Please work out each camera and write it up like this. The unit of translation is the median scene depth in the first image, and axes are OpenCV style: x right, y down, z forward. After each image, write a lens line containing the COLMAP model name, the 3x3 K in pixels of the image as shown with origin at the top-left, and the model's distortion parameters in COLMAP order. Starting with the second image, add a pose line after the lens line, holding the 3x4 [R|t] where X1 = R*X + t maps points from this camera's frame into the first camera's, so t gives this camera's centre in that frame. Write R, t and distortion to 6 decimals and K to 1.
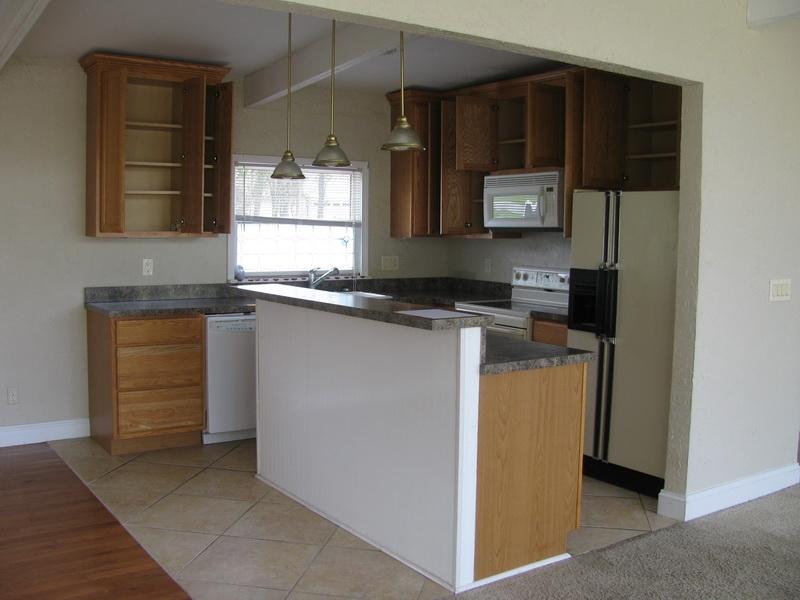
lens RADIAL K [[825.4, 0, 400.0], [0, 825.4, 300.0], [0, 0, 1]] dist [-0.166614, 0.008707]
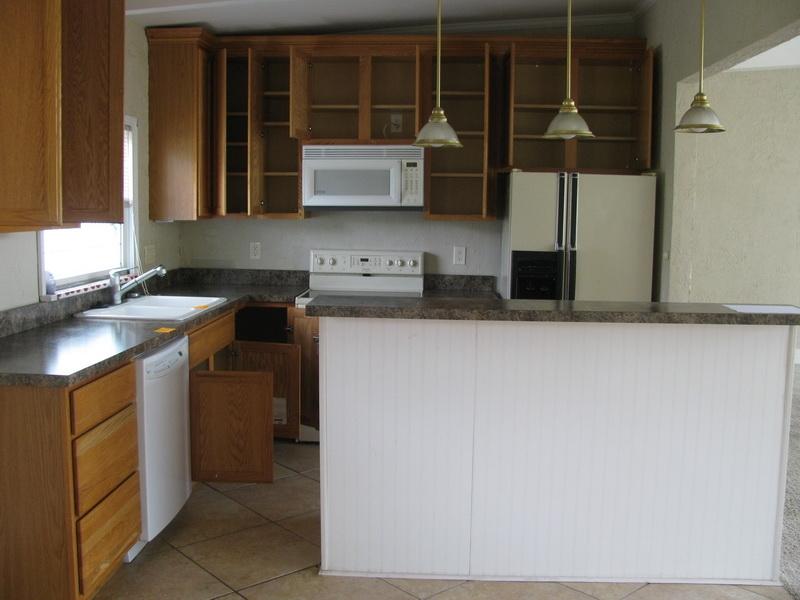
lens RADIAL K [[825.4, 0, 400.0], [0, 825.4, 300.0], [0, 0, 1]] dist [-0.166614, 0.008707]
pose [[0.620931, -0.093617, 0.778255, -0.545928], [0.061601, 0.995600, 0.070613, -0.050163], [-0.781441, 0.004096, 0.623965, 0.436548]]
